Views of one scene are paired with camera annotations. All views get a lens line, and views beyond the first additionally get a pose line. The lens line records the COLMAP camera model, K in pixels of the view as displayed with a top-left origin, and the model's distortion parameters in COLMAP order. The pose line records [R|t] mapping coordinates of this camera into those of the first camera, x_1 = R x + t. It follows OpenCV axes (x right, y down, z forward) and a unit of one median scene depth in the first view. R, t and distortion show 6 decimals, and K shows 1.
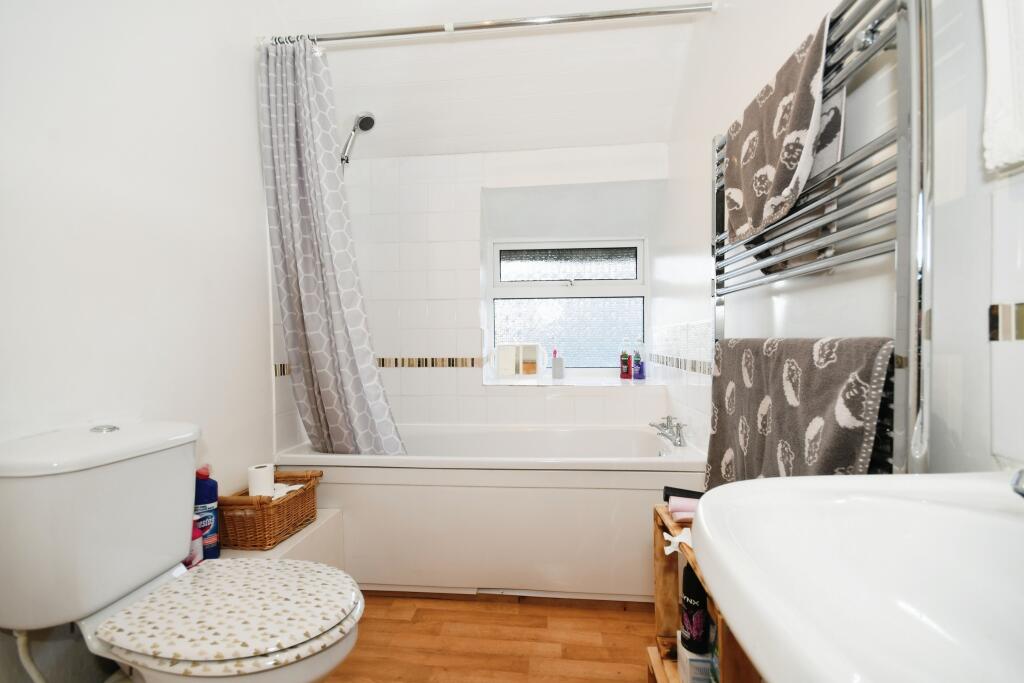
lens RADIAL K [[451.3, 0, 513.4], [0, 451.3, 343.9], [0, 0, 1]] dist [-0.000026, -0.002062]
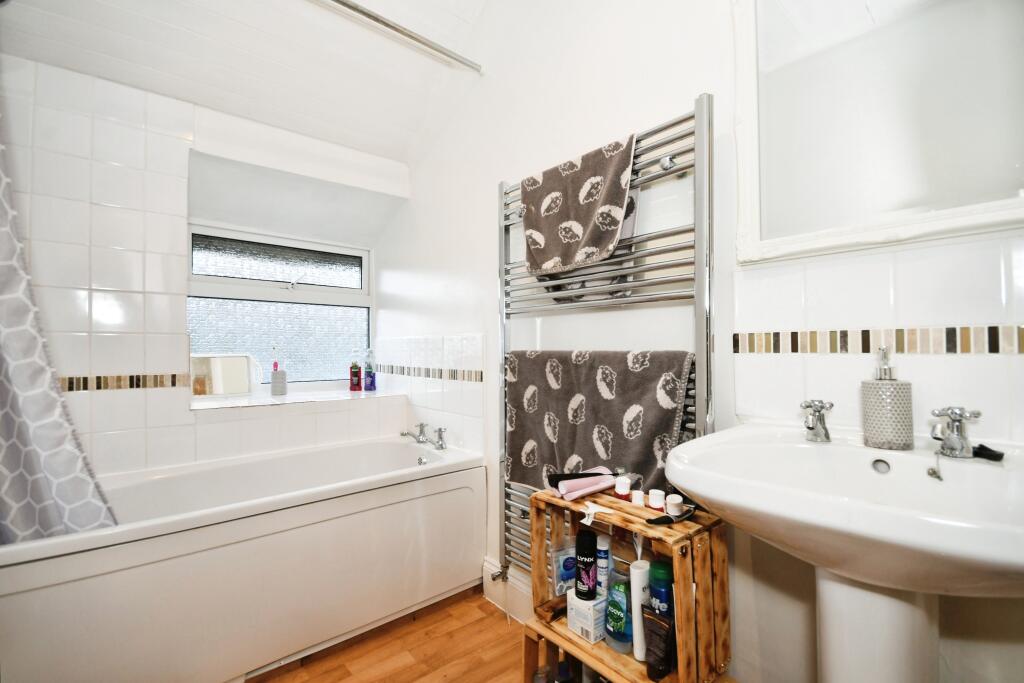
lens RADIAL K [[451.3, 0, 514.1], [0, 451.3, 341.2], [0, 0, 1]] dist [-0.000026, -0.002062]
pose [[0.698761, 0.020516, 0.715061, -0.444847], [0.001177, 0.999554, -0.029828, -0.000539], [-0.715354, 0.021684, 0.698426, 0.172617]]
